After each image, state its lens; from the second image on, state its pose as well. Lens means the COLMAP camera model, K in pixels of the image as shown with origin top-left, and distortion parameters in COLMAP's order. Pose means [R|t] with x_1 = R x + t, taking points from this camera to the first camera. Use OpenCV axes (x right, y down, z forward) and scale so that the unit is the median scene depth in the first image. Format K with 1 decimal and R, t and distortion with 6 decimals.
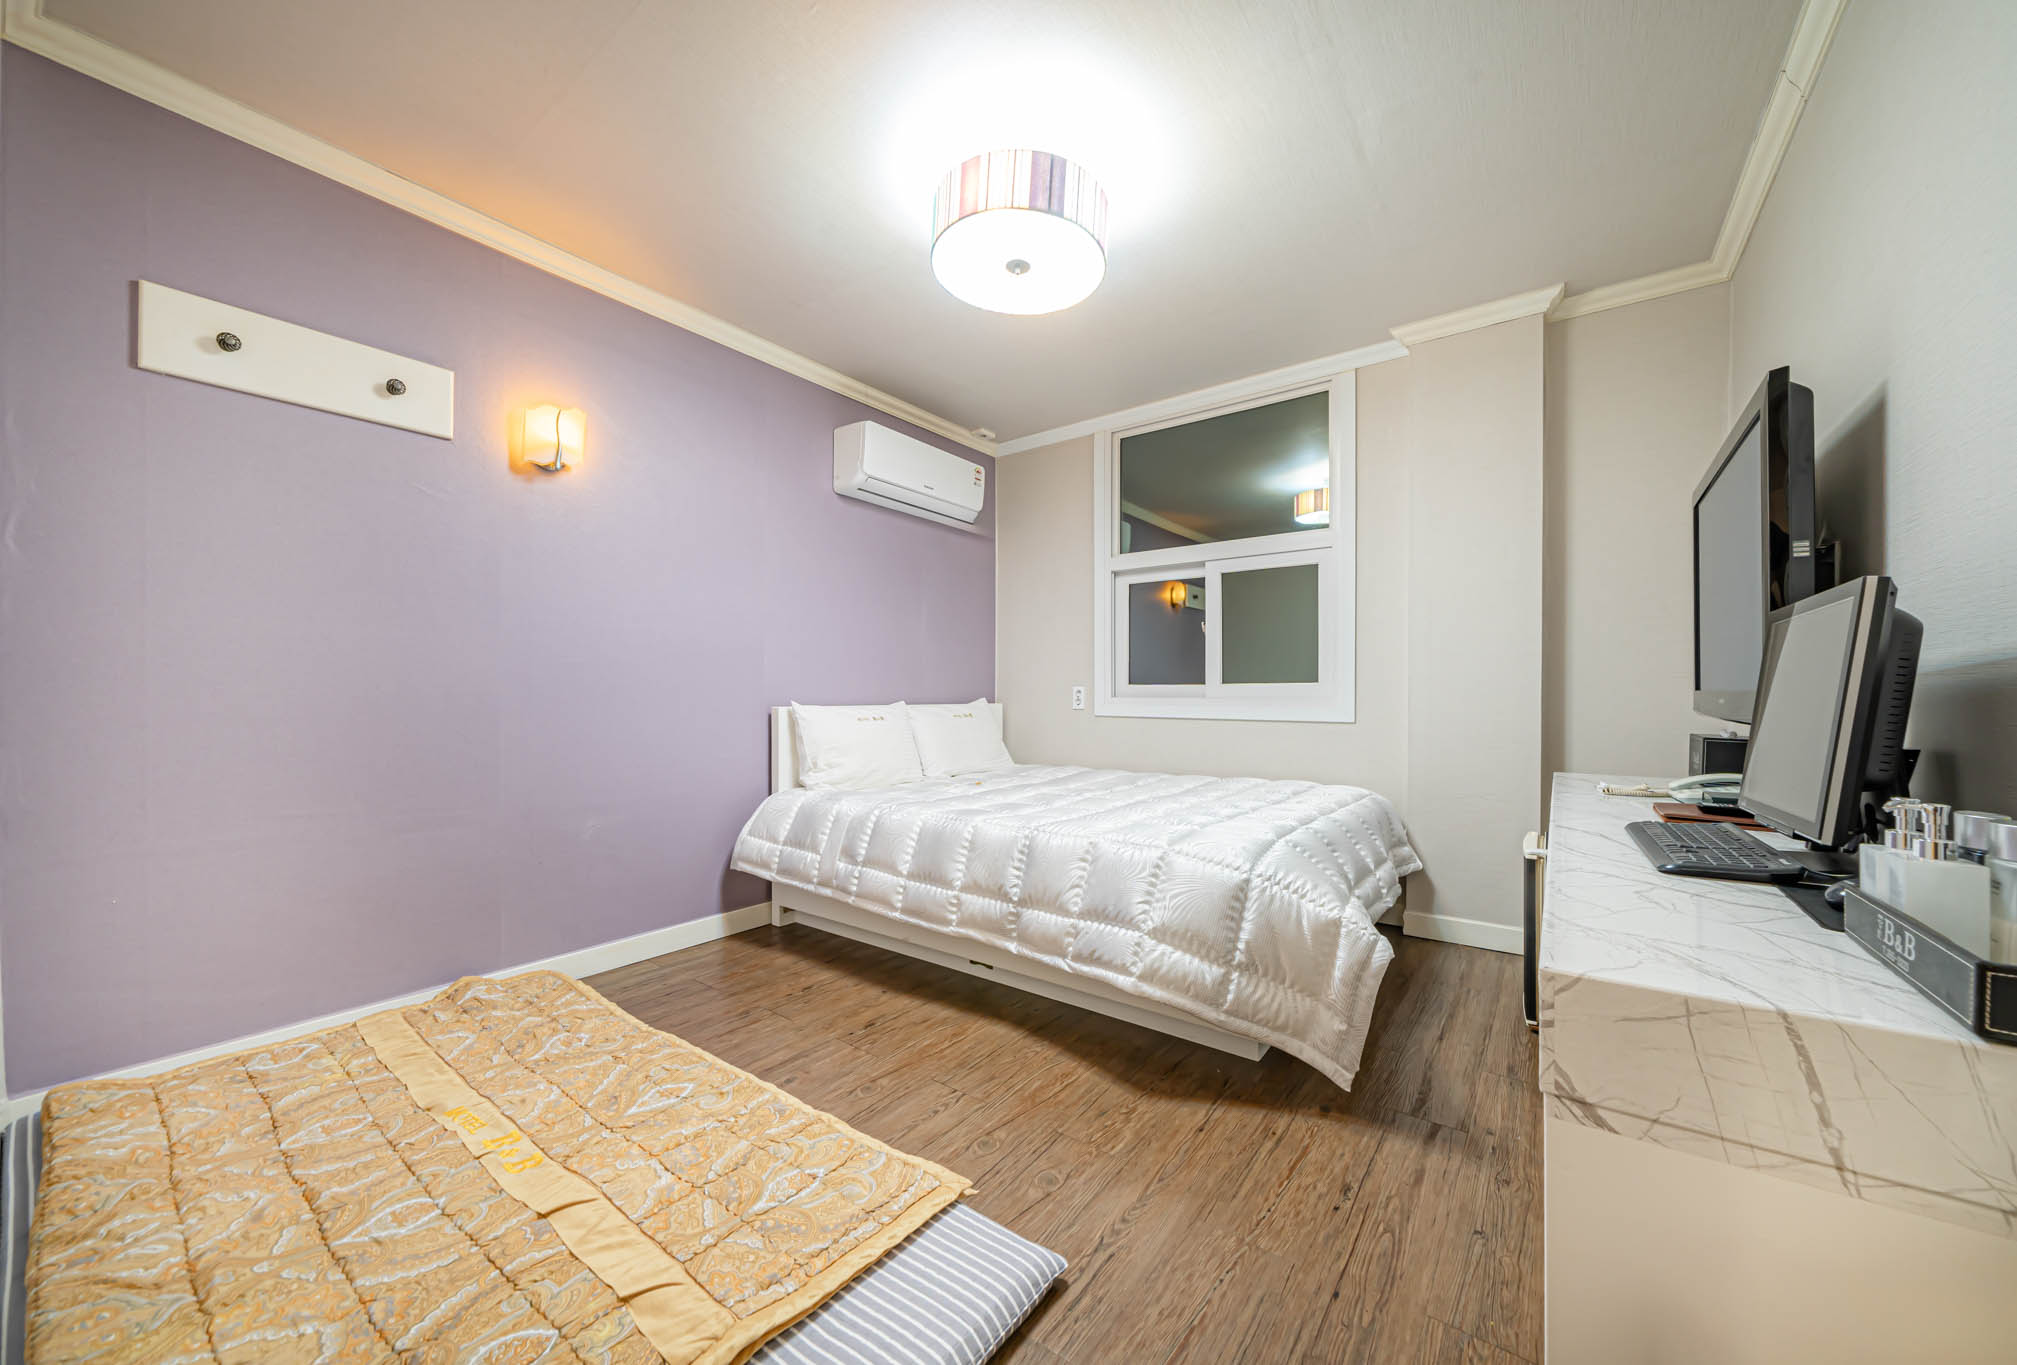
lens RADIAL K [[734.3, 0, 1023.5], [0, 734.3, 689.1], [0, 0, 1]] dist [0.000715, 0.000055]
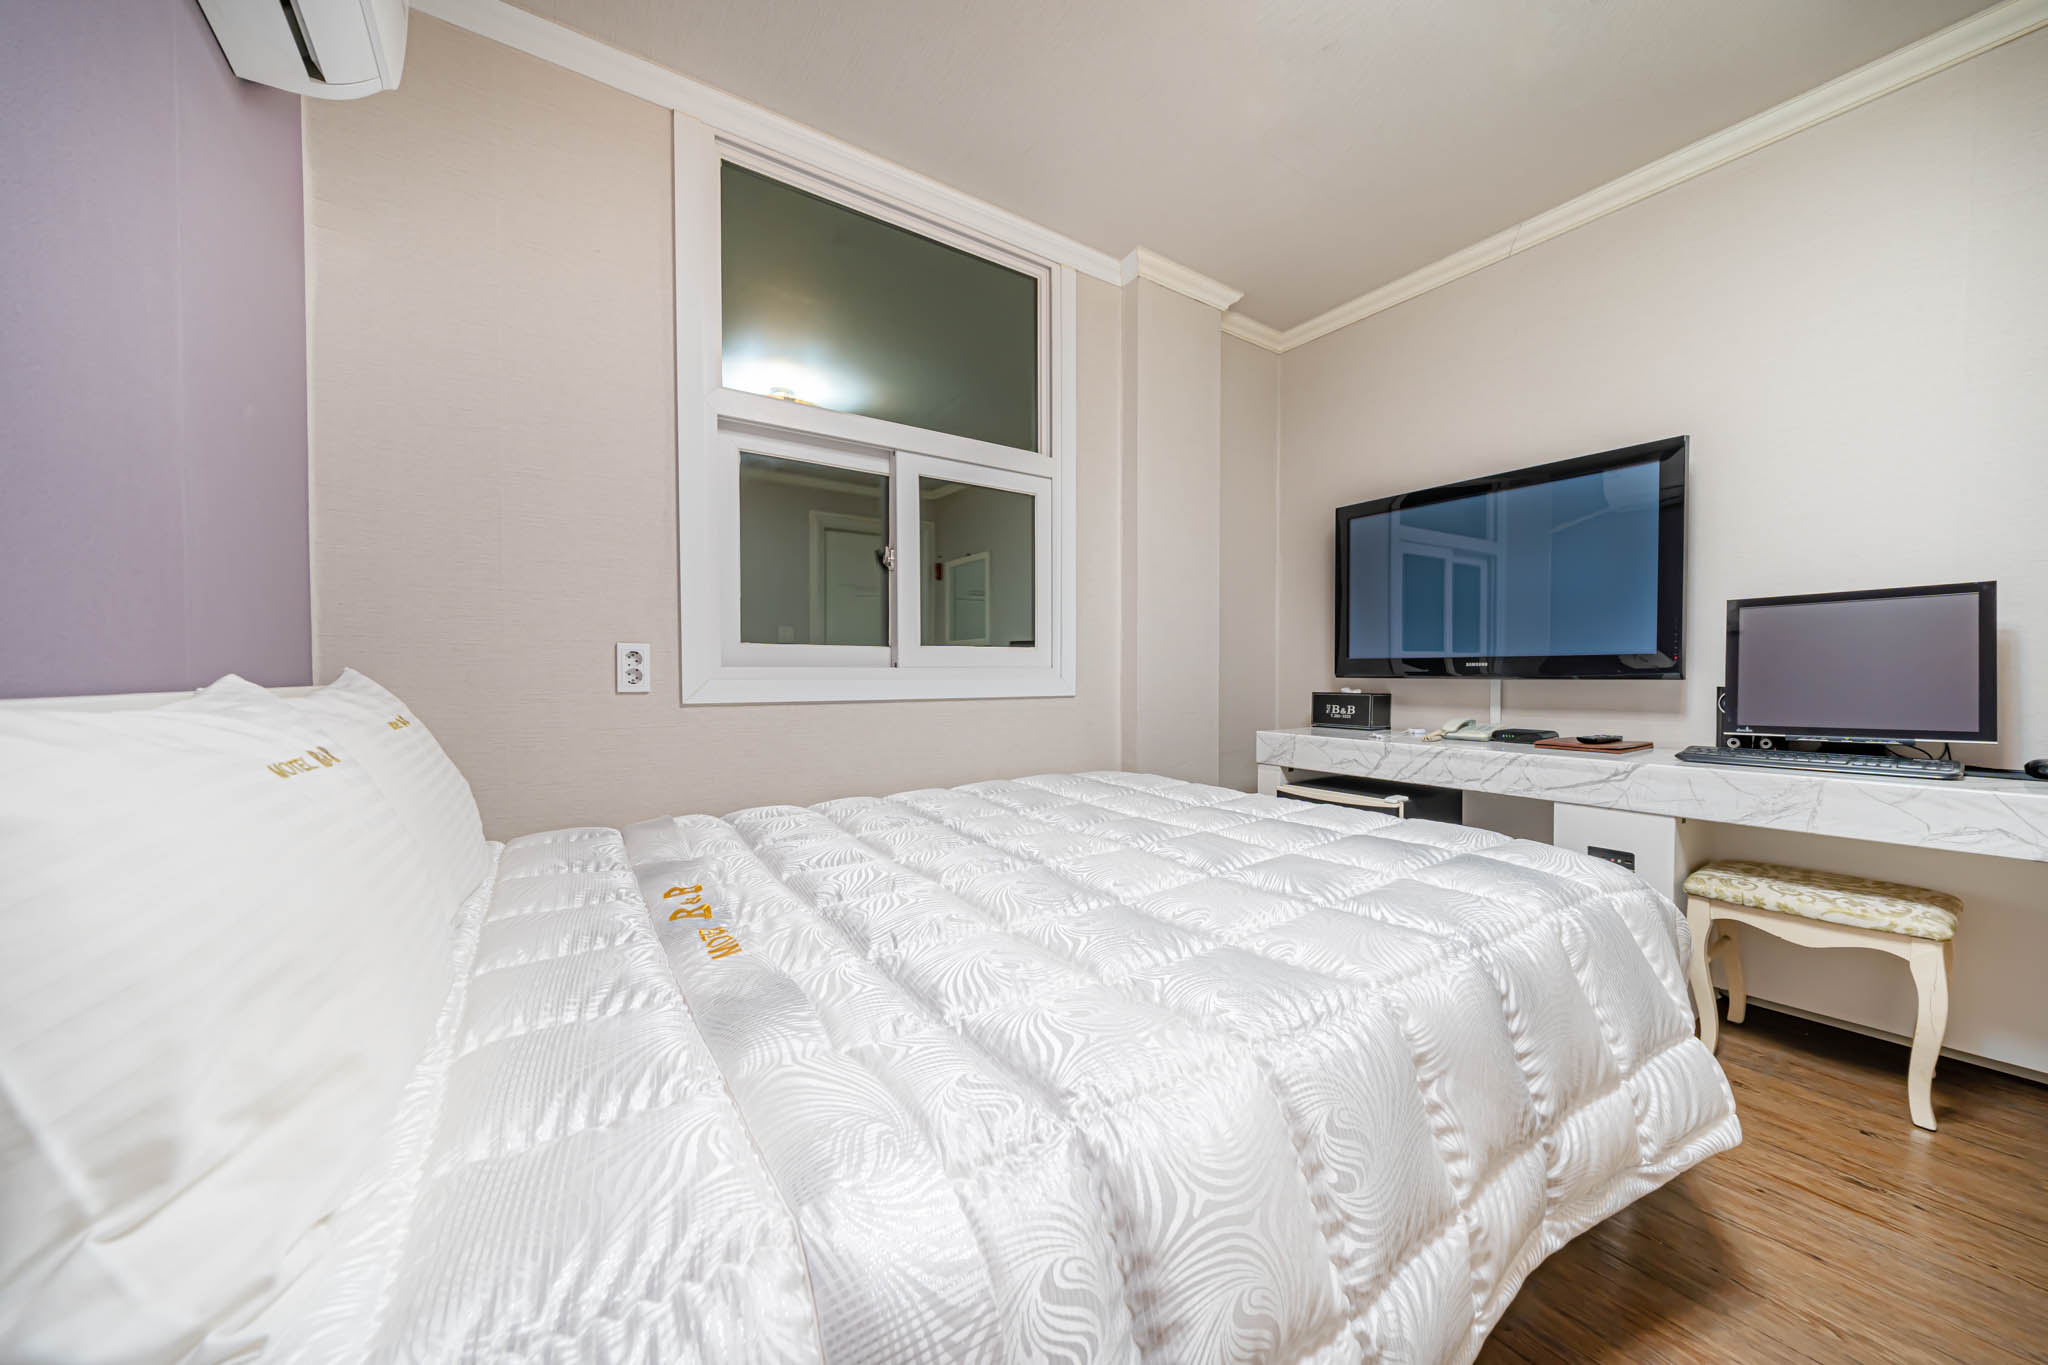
lens RADIAL K [[715.7, 0, 1030.3], [0, 715.7, 678.6], [0, 0, 1]] dist [0.000370, 0.000041]
pose [[0.330701, -0.006326, 0.943714, -0.292262], [0.002791, 0.999980, 0.005726, 0.017959], [-0.943732, 0.000741, 0.330712, 0.687381]]
